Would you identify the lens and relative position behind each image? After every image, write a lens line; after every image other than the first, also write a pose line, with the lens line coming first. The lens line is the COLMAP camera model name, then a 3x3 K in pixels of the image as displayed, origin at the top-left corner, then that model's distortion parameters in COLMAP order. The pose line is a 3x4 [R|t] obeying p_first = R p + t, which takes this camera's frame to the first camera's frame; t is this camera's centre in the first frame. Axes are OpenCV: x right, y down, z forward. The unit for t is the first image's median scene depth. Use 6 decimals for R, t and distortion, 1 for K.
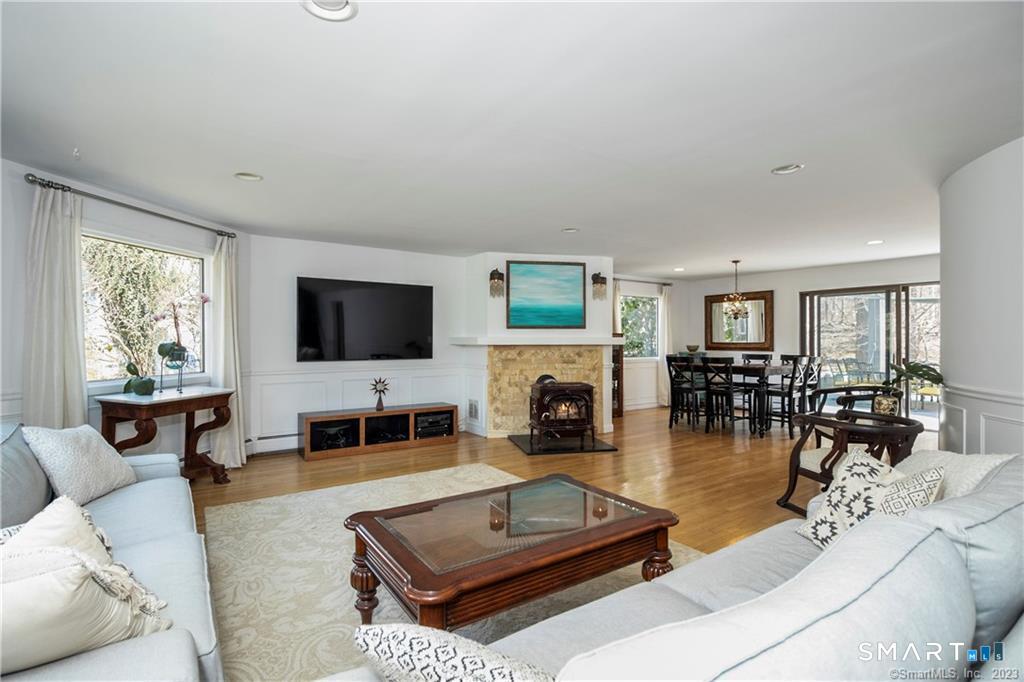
lens RADIAL K [[475.3, 0, 516.5], [0, 475.3, 345.8], [0, 0, 1]] dist [0.000348, -0.009566]
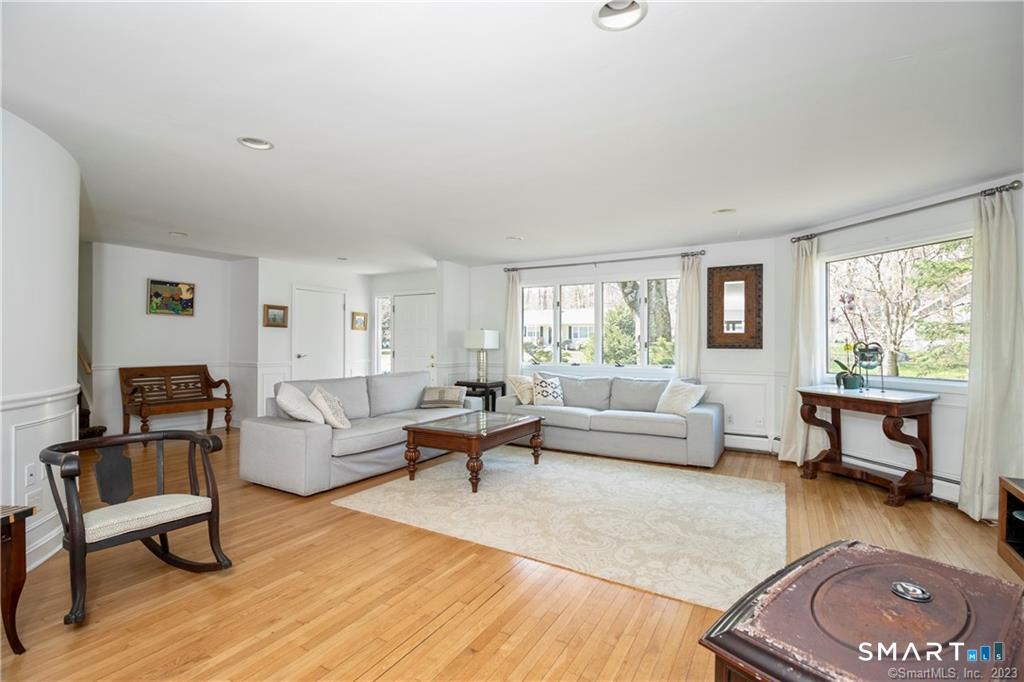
lens RADIAL K [[475.3, 0, 512.4], [0, 475.3, 339.6], [0, 0, 1]] dist [0.000348, -0.009566]
pose [[-0.903611, -0.003592, -0.428339, 0.448752], [-0.005979, 0.999973, 0.004228, -0.014960], [0.428313, 0.006381, -0.903608, 1.738429]]
